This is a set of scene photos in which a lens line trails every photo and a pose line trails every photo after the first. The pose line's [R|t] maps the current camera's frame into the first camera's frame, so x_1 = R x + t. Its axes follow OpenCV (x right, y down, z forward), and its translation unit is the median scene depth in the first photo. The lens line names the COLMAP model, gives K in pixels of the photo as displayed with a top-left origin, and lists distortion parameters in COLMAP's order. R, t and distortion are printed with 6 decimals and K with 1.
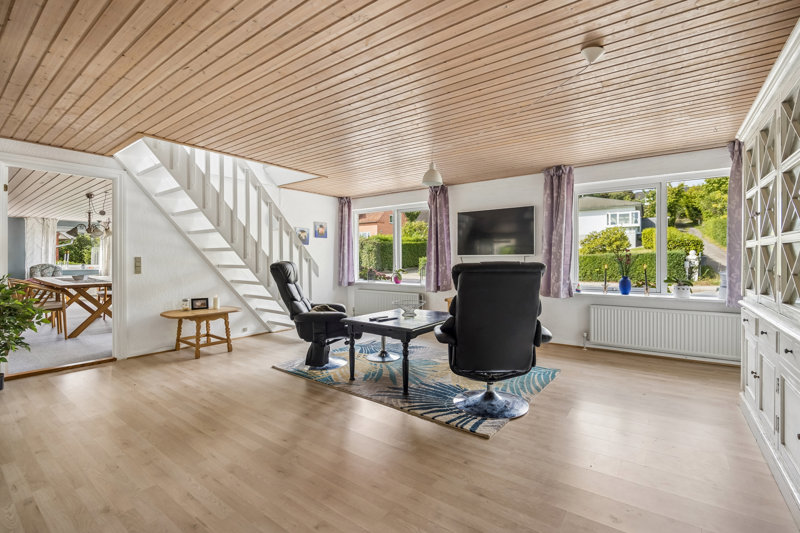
lens RADIAL K [[356.3, 0, 402.8], [0, 356.3, 262.7], [0, 0, 1]] dist [-0.000753, -0.000030]
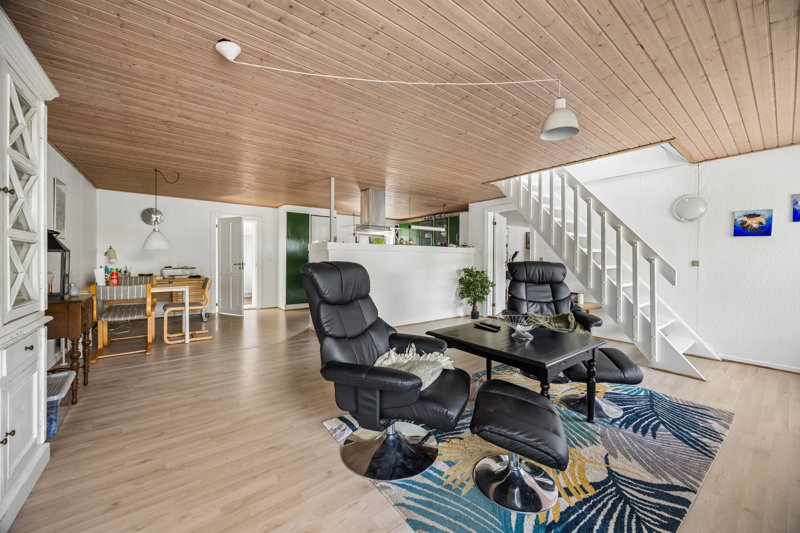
lens RADIAL K [[303.6, 0, 400.9], [0, 303.6, 260.1], [0, 0, 1]] dist [0.000173, 0.000023]
pose [[-0.271035, 0.008404, -0.962533, 0.639923], [-0.011690, 0.999859, 0.012022, -0.014310], [0.962498, 0.014511, -0.270899, 0.879596]]
